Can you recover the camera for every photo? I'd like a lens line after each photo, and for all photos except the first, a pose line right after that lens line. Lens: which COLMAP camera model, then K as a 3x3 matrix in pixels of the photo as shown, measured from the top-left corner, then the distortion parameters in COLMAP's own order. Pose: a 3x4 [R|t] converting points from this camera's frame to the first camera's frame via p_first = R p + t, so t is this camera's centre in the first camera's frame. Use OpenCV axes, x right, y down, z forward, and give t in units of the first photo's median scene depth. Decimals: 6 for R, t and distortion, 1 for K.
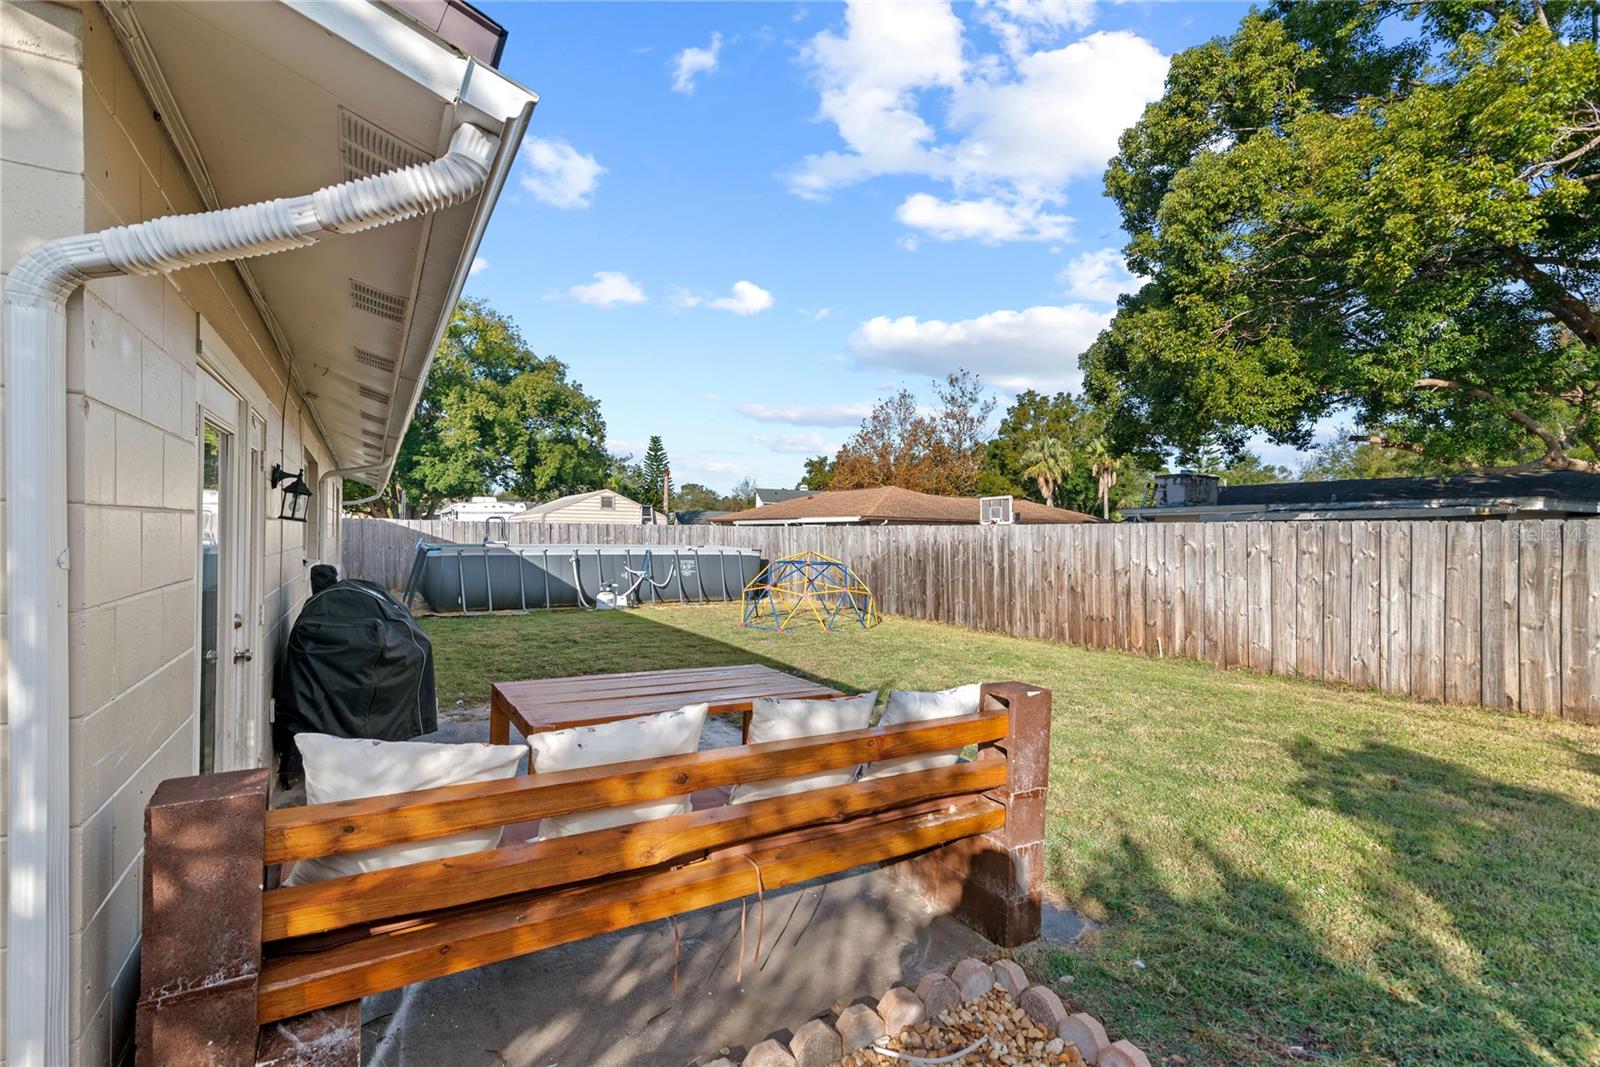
lens RADIAL K [[720.3, 0, 799.3], [0, 720.3, 533.1], [0, 0, 1]] dist [0.016180, -0.001649]
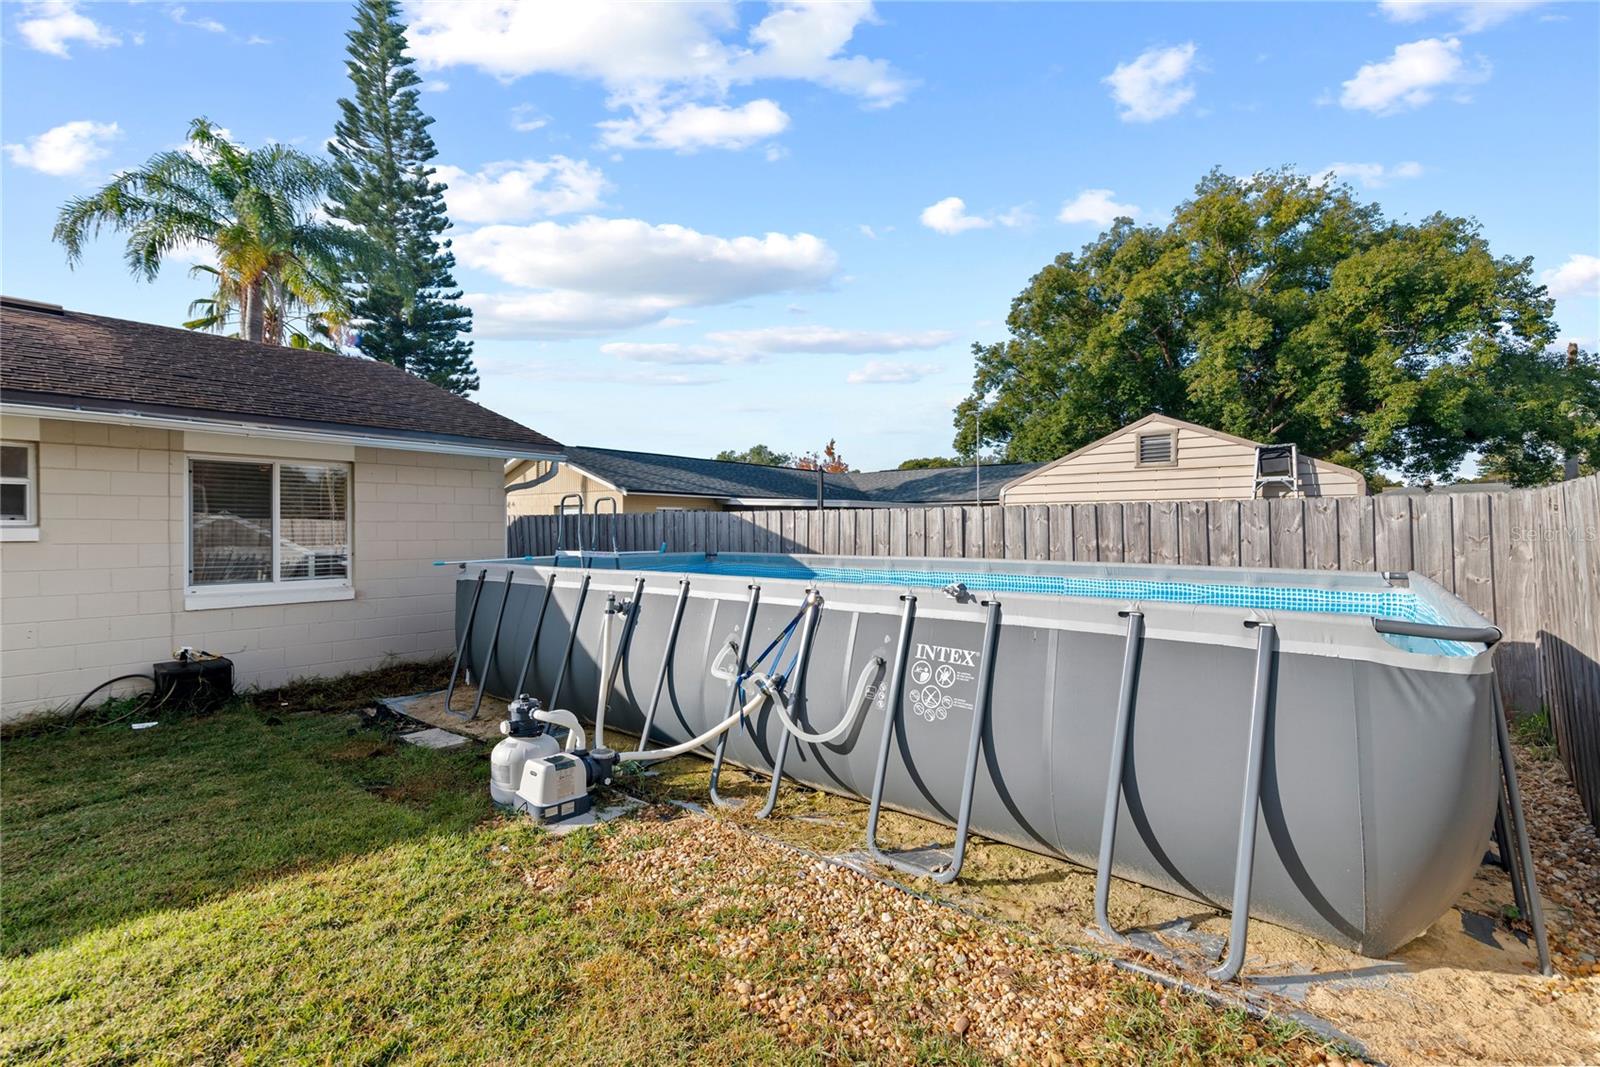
lens RADIAL K [[720.3, 0, 796.0], [0, 720.3, 529.4], [0, 0, 1]] dist [0.016180, -0.001649]
pose [[0.347831, -0.012592, -0.937473, 0.018815], [0.007590, 0.999915, -0.010615, 0.002180], [0.937527, -0.003423, 0.347897, 0.514097]]
